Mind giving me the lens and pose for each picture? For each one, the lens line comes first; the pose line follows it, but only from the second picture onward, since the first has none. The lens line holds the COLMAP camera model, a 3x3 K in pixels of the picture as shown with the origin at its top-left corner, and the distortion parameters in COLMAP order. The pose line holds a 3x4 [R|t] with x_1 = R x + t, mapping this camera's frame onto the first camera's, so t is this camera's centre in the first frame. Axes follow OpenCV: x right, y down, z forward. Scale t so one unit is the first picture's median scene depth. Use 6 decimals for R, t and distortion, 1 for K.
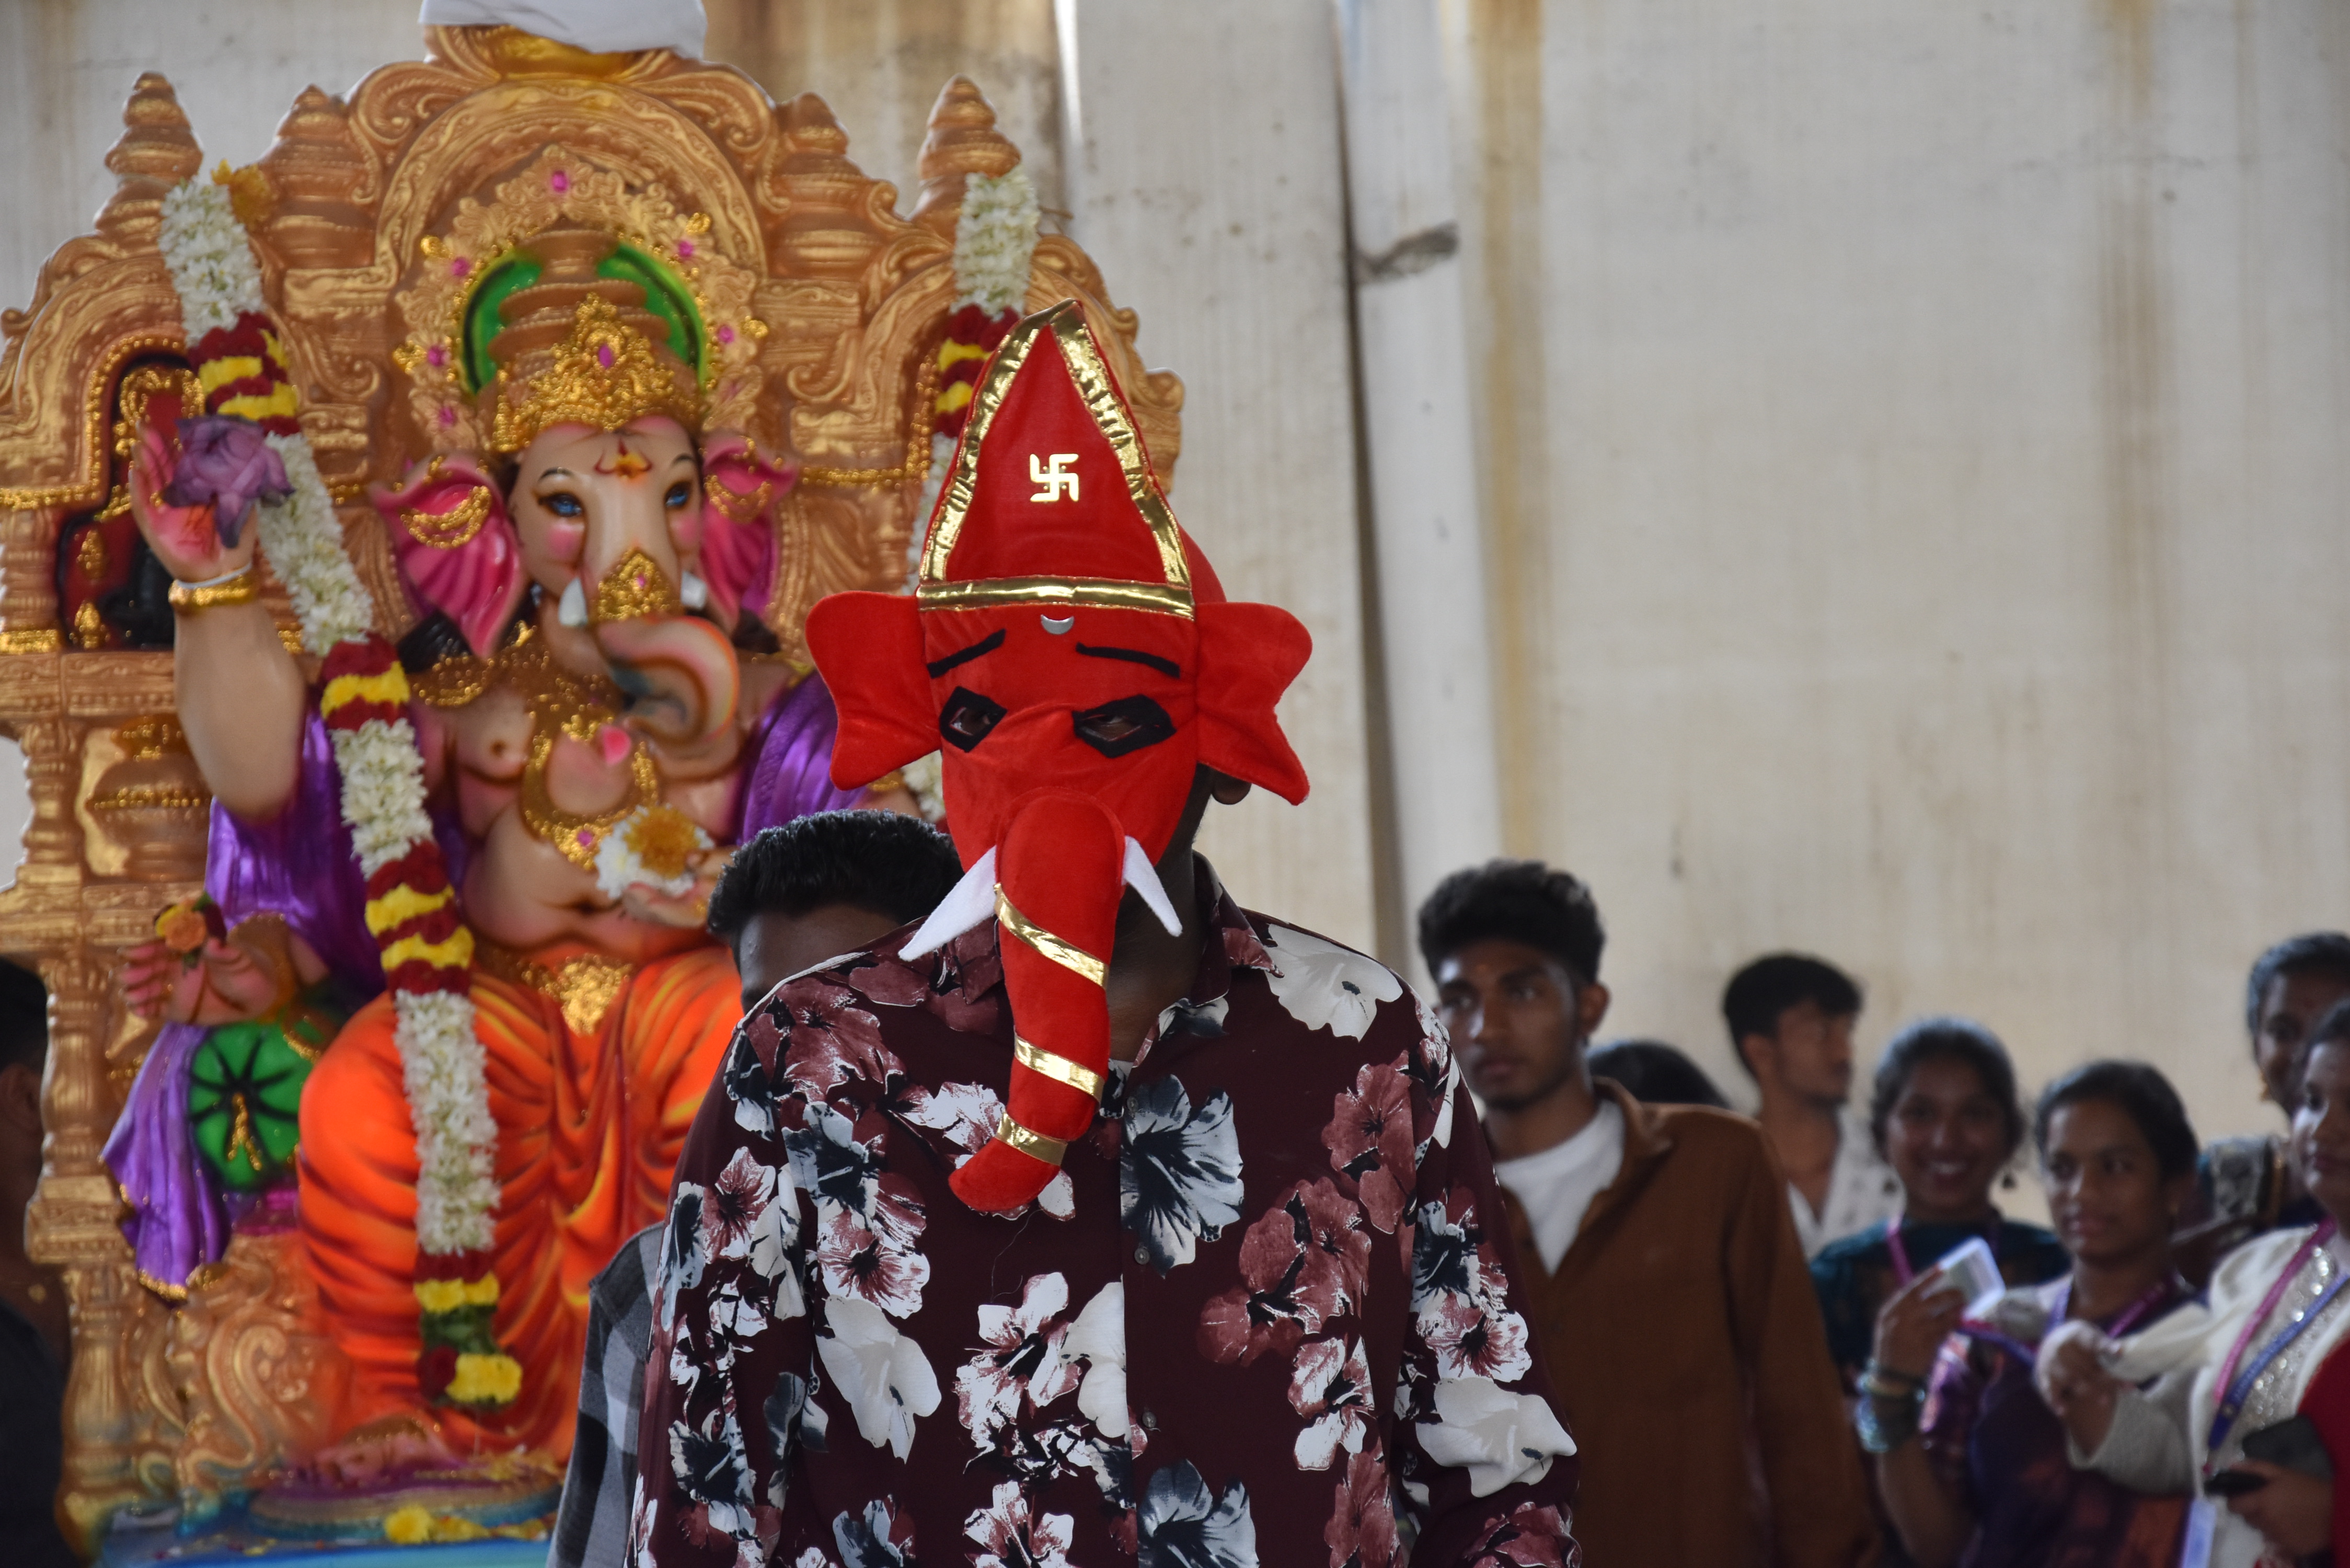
lens RADIAL K [[8849.4, 0, 1173.8], [0, 8849.4, 852.7], [0, 0, 1]] dist [1.359696, 1.211777]
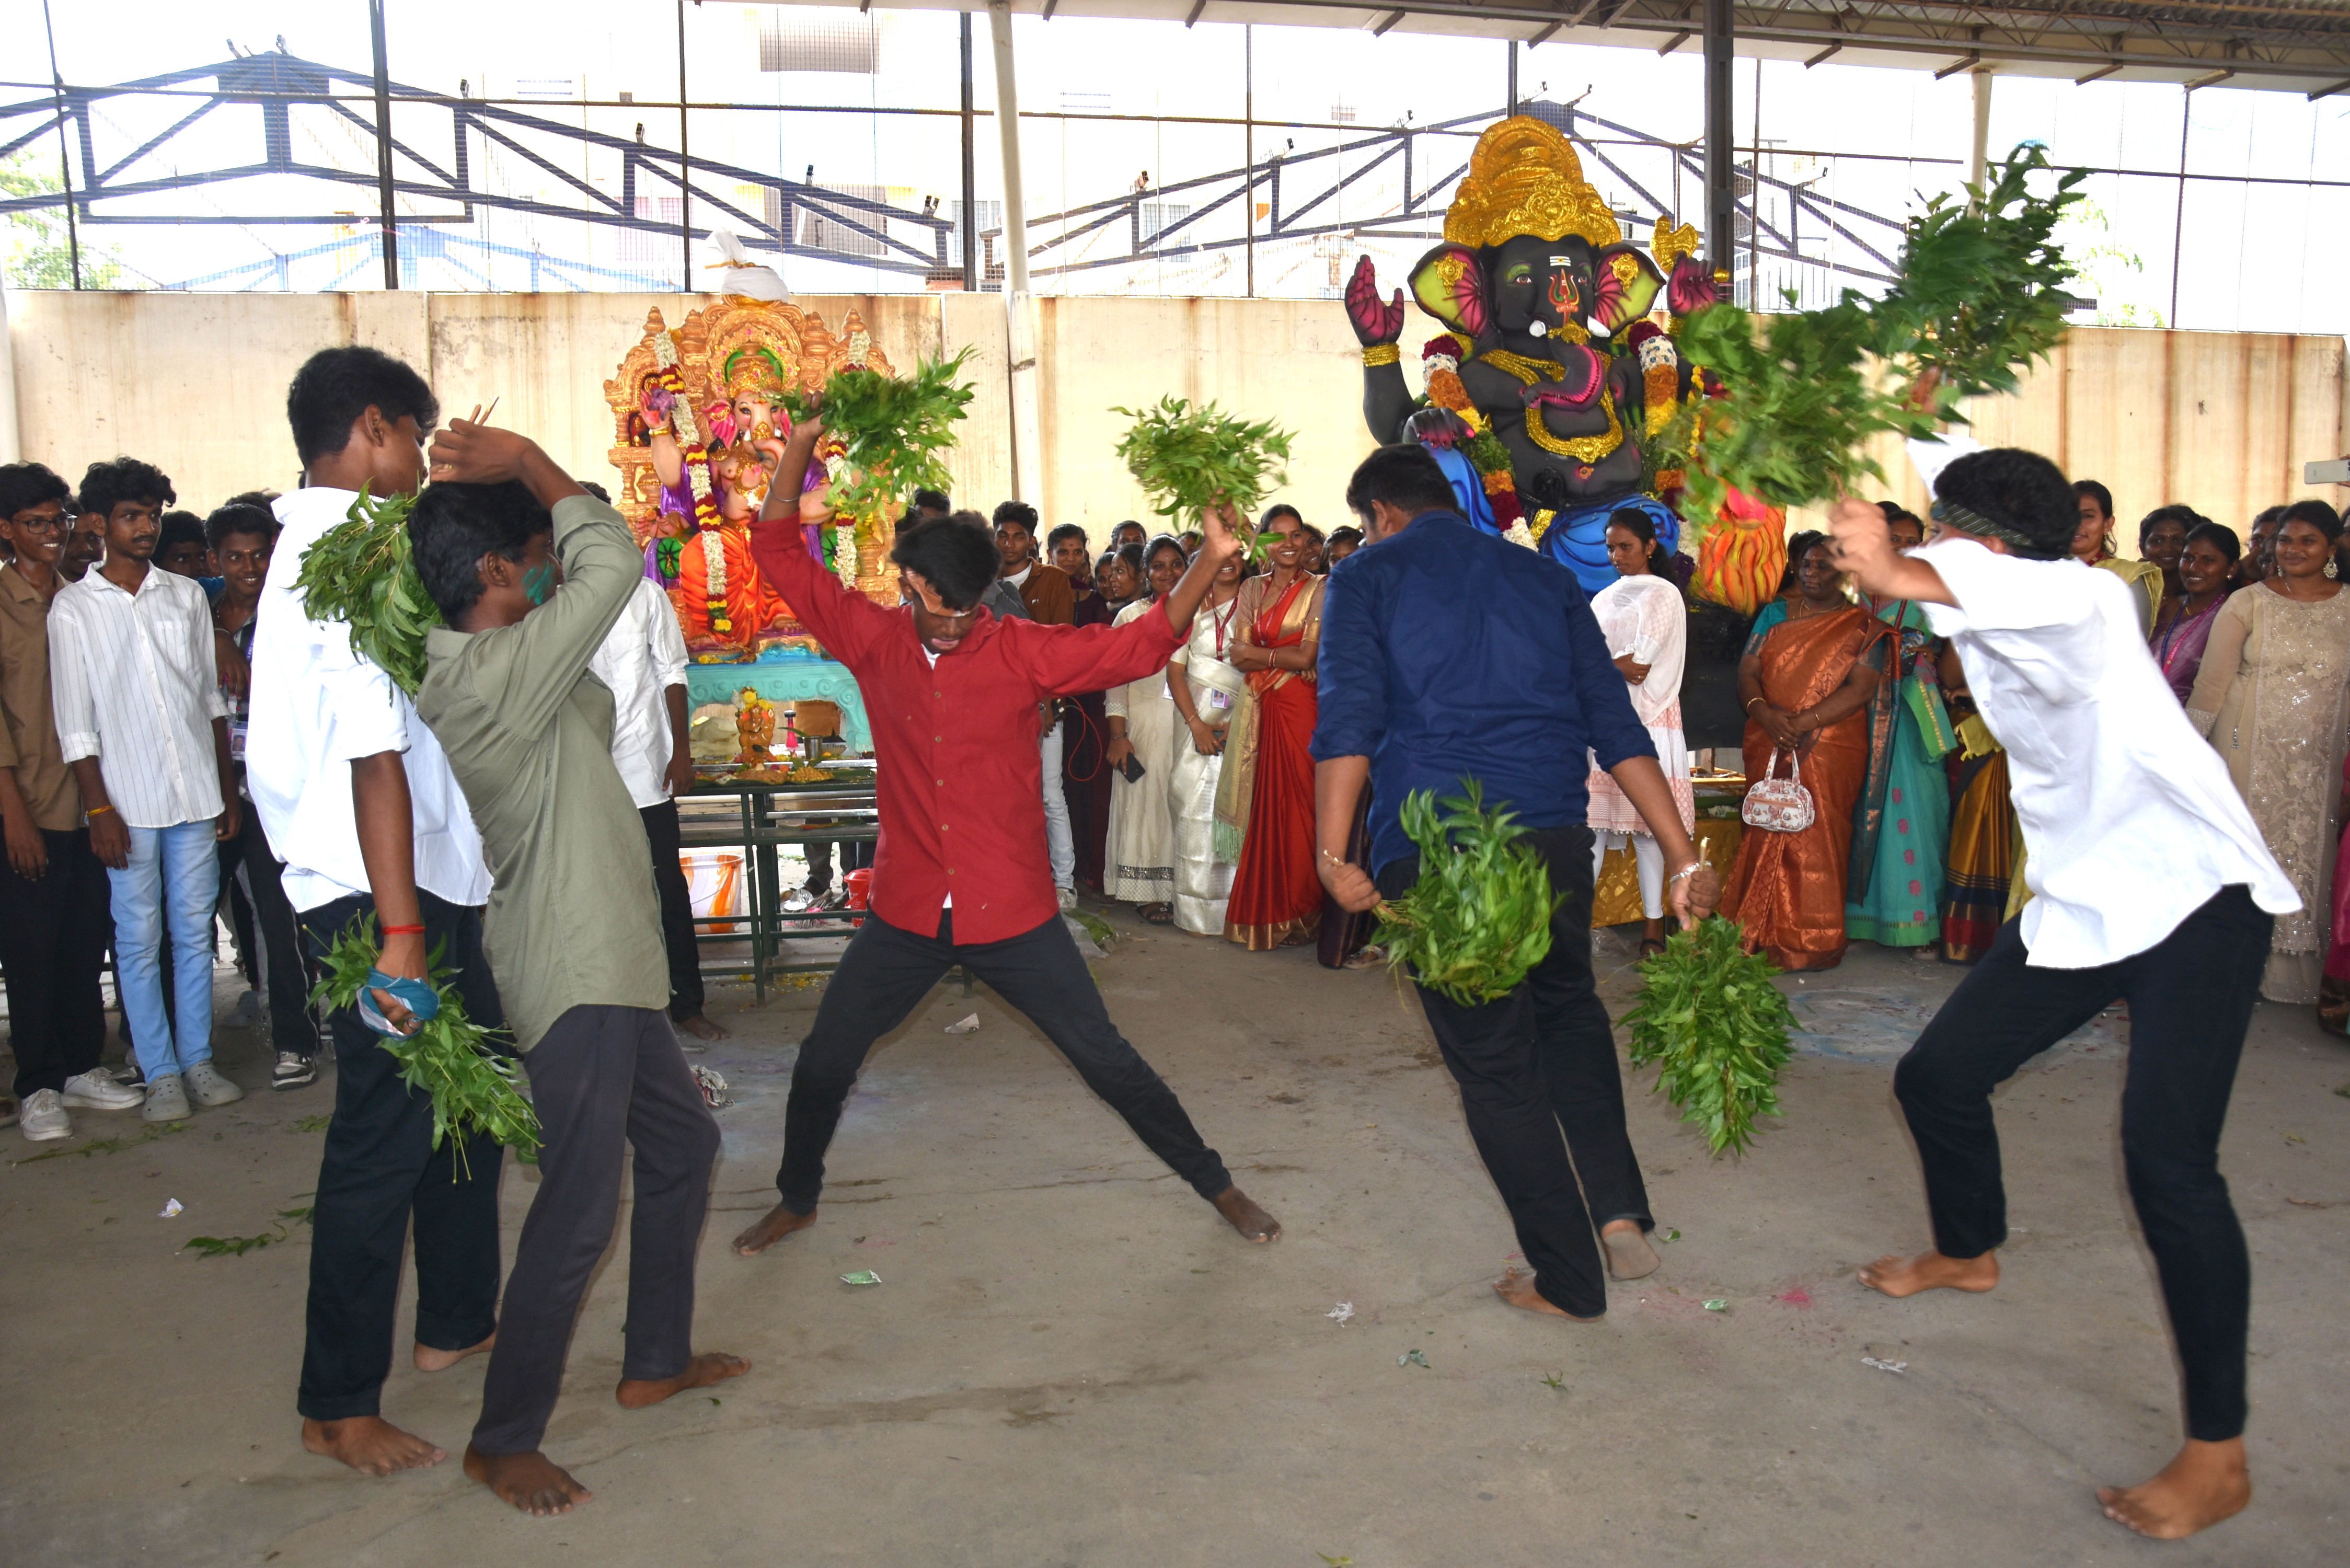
lens RADIAL K [[1915.2, 0, 1197.7], [0, 1915.2, 816.1], [0, 0, 1]] dist [-0.147803, 0.142946]
pose [[0.996706, 0.010145, 0.080464, 0.068990], [-0.022718, 0.987351, 0.156916, 0.003505], [-0.077854, -0.158227, 0.984329, 0.107318]]
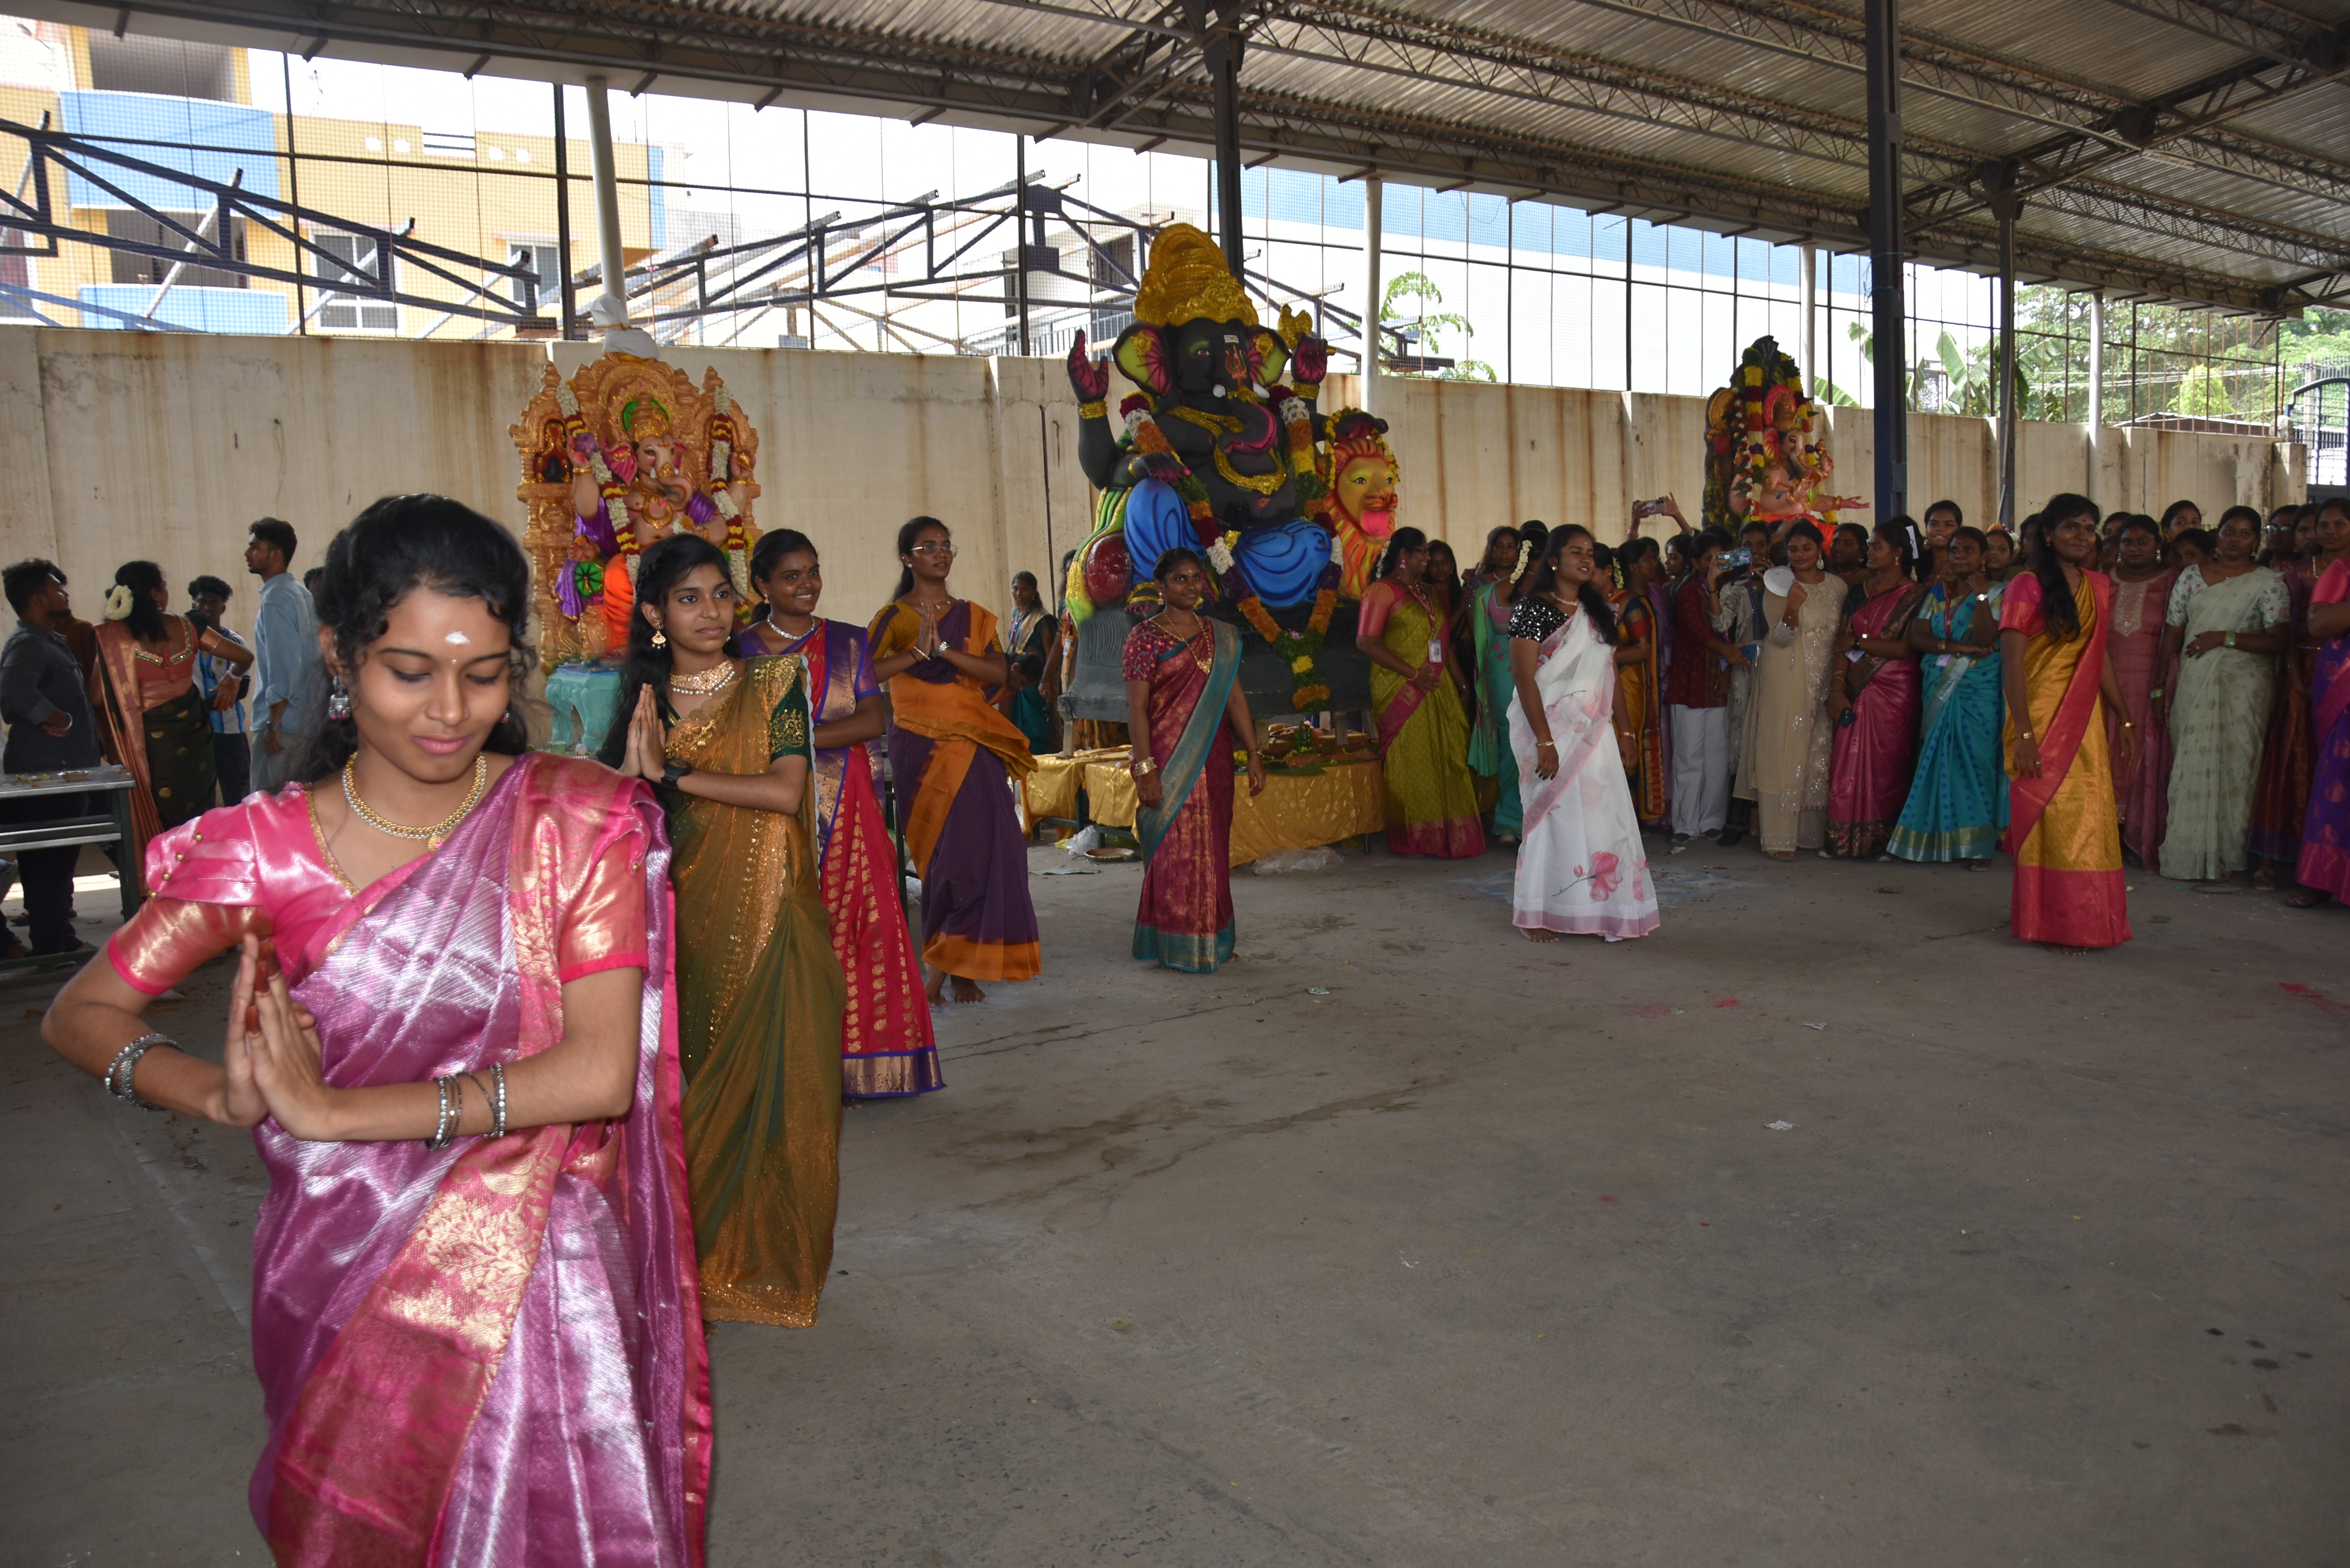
lens RADIAL K [[1858.0, 0, 1193.3], [0, 1858.0, 811.4], [0, 0, 1]] dist [-0.164126, 0.127439]
pose [[0.890264, -0.050595, 0.452625, -0.258413], [-0.013739, 0.990375, 0.137728, 0.012448], [-0.455237, -0.128833, 0.881000, -0.012757]]
